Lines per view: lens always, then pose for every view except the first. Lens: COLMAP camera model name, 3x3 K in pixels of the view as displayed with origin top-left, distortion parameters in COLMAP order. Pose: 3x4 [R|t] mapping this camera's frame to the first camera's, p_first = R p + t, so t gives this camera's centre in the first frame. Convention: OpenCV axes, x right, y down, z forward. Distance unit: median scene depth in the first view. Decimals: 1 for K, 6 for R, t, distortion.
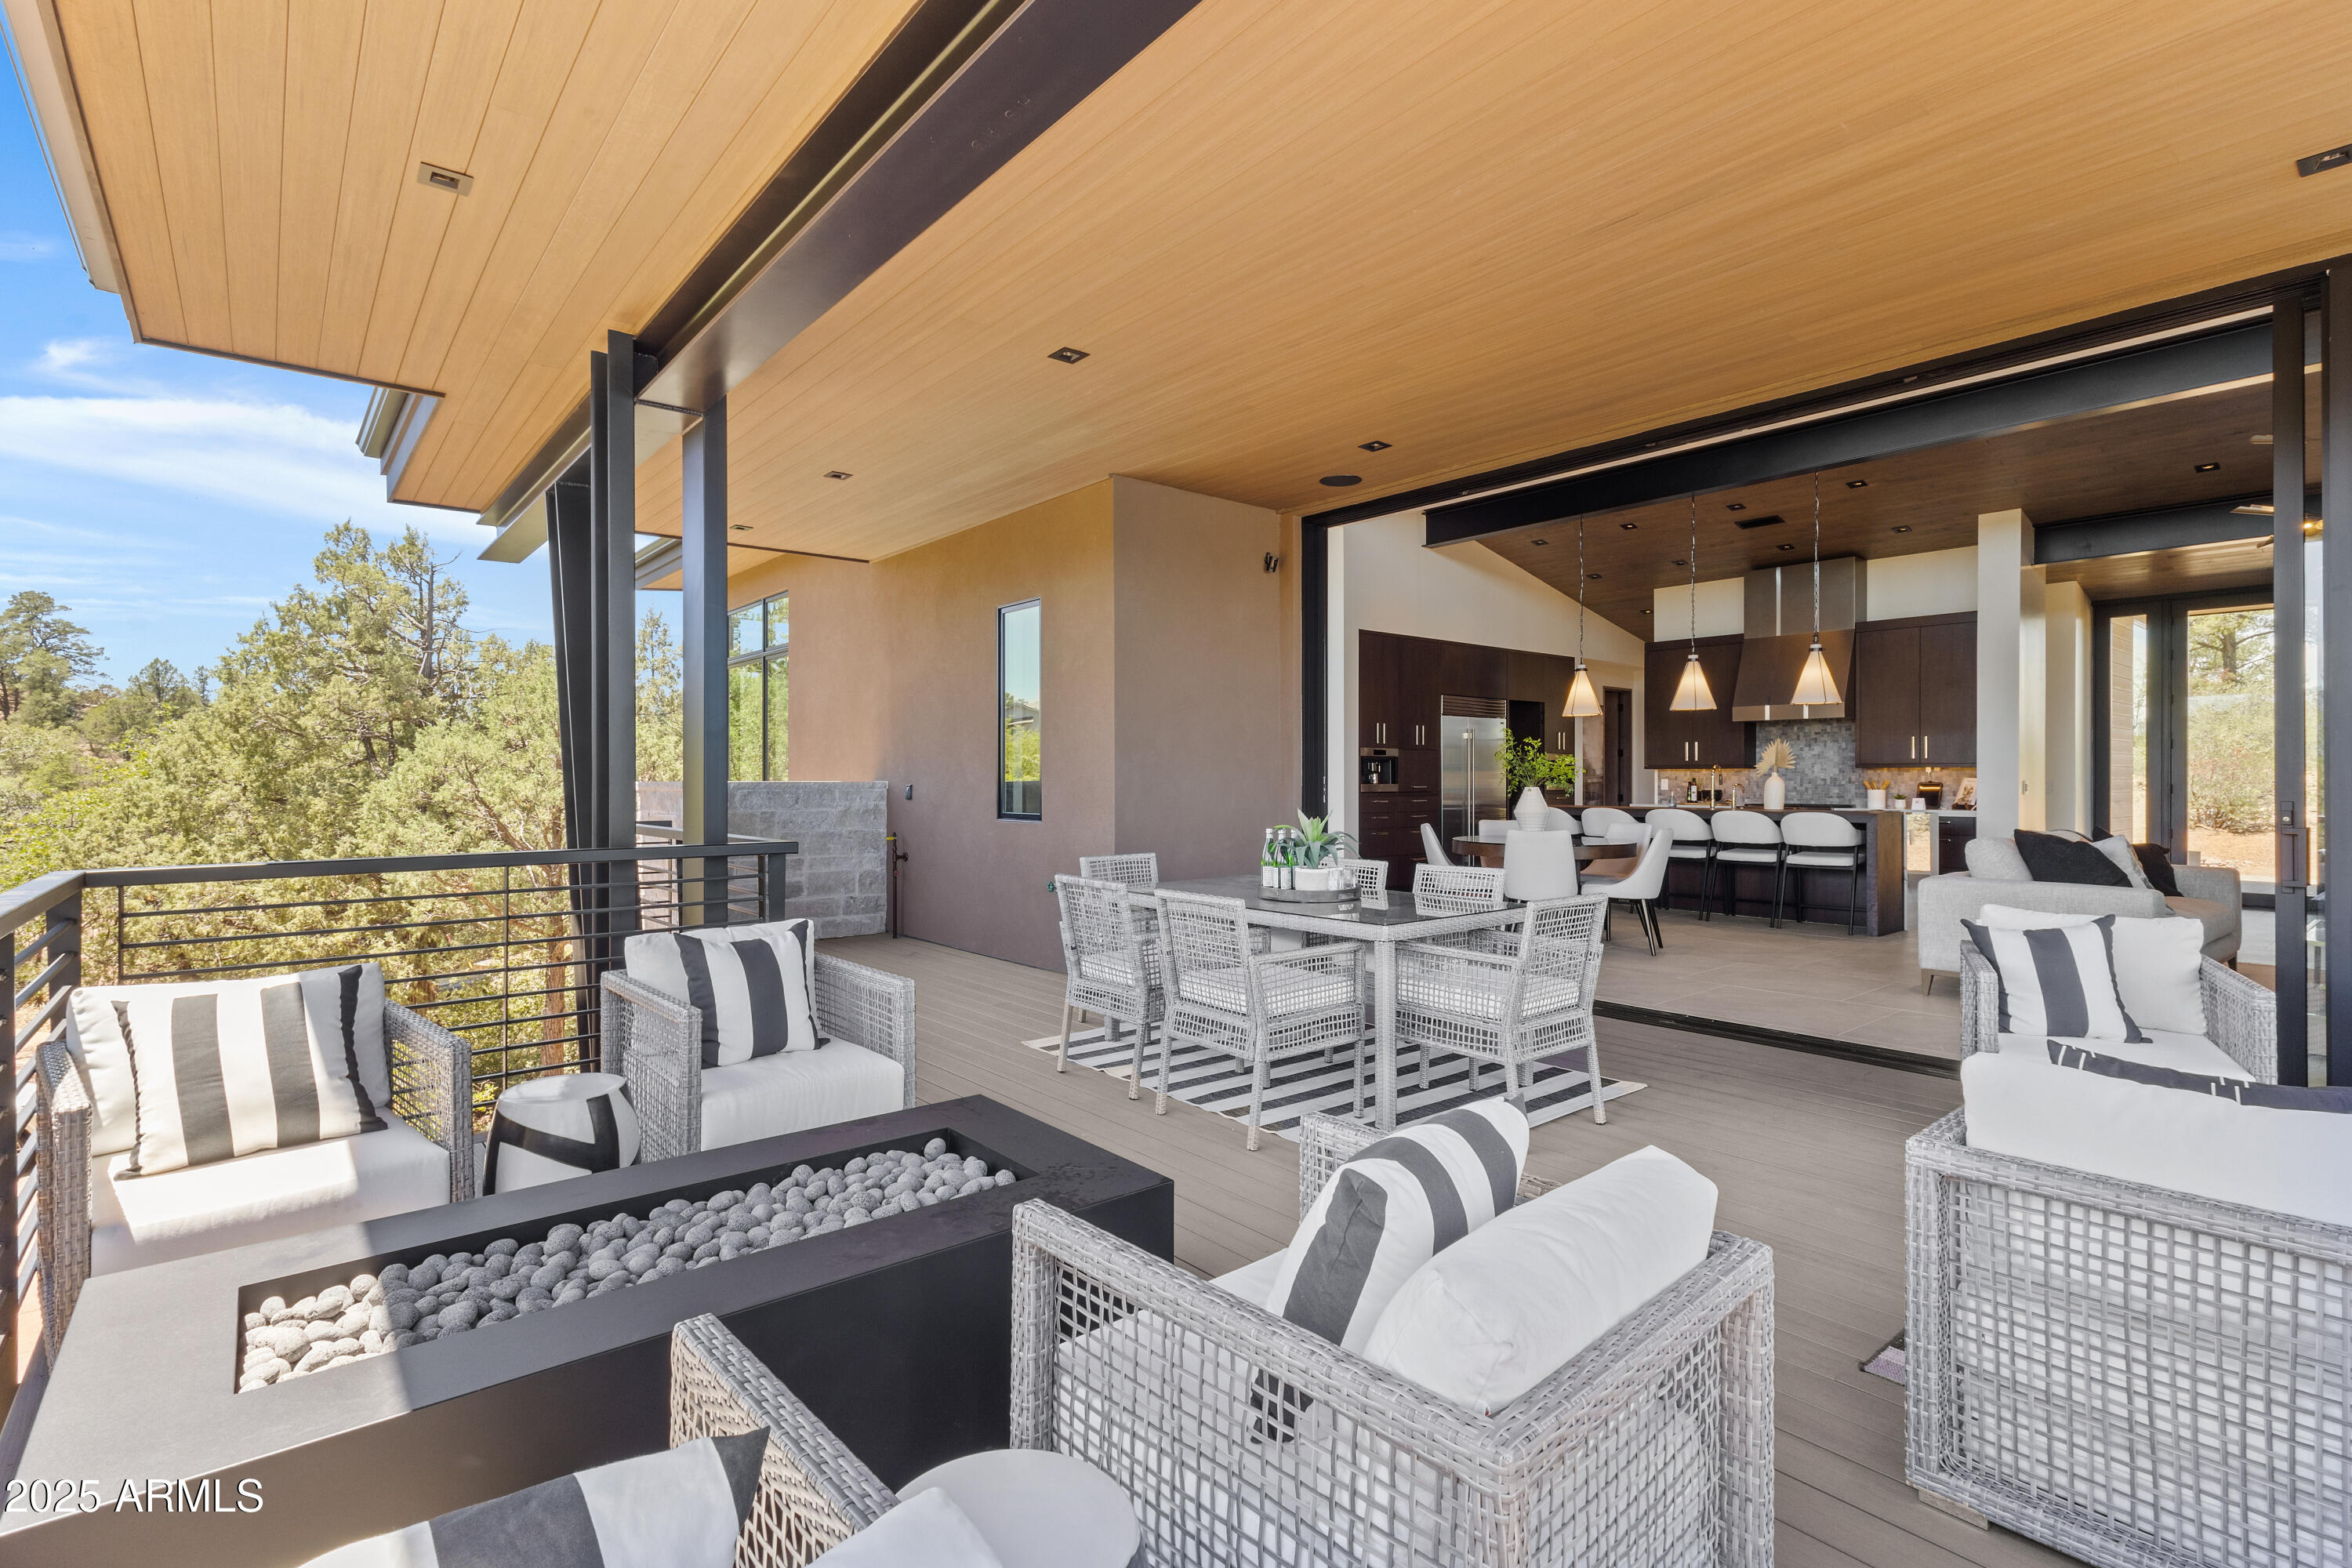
lens RADIAL K [[1097.4, 0, 1176.0], [0, 1097.4, 784.0], [0, 0, 1]] dist [-0.047807, 0.000120]
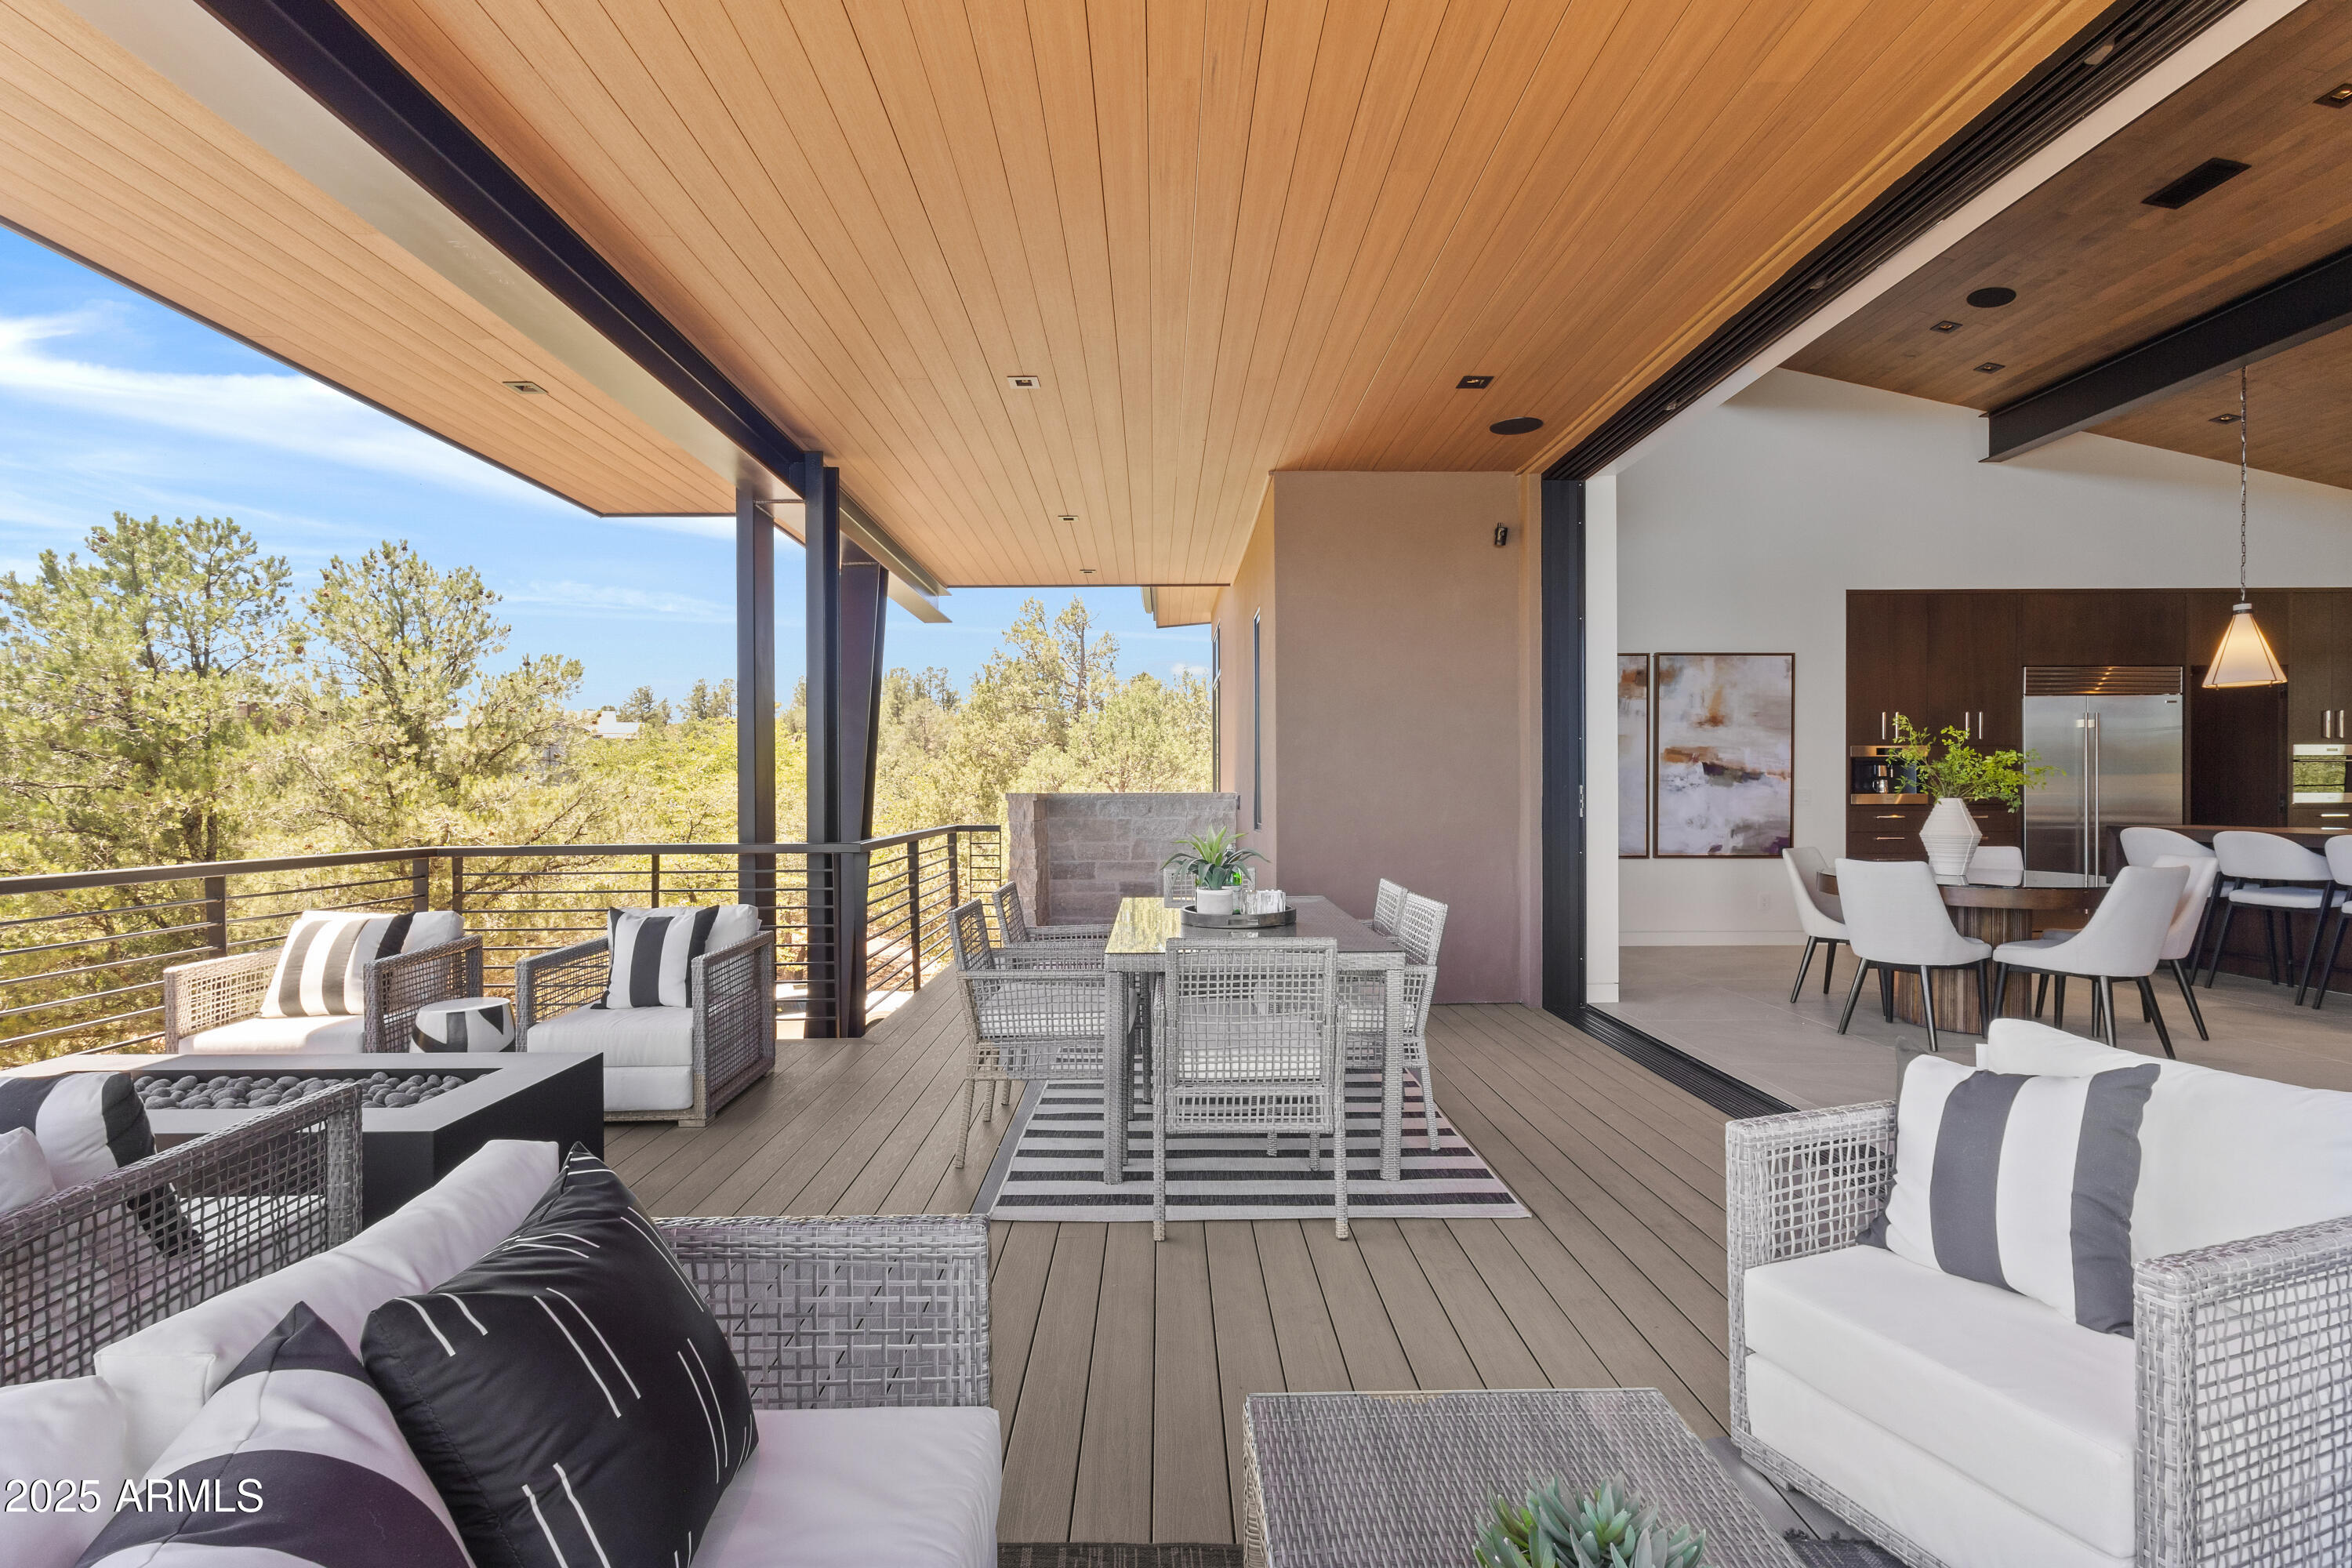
lens RADIAL K [[1097.4, 0, 1176.0], [0, 1097.4, 784.0], [0, 0, 1]] dist [-0.047807, 0.000120]
pose [[0.775696, -0.009562, -0.631035, 0.393723], [0.004622, 0.999944, -0.009471, 0.000024], [0.631090, 0.004430, 0.775697, 0.167884]]
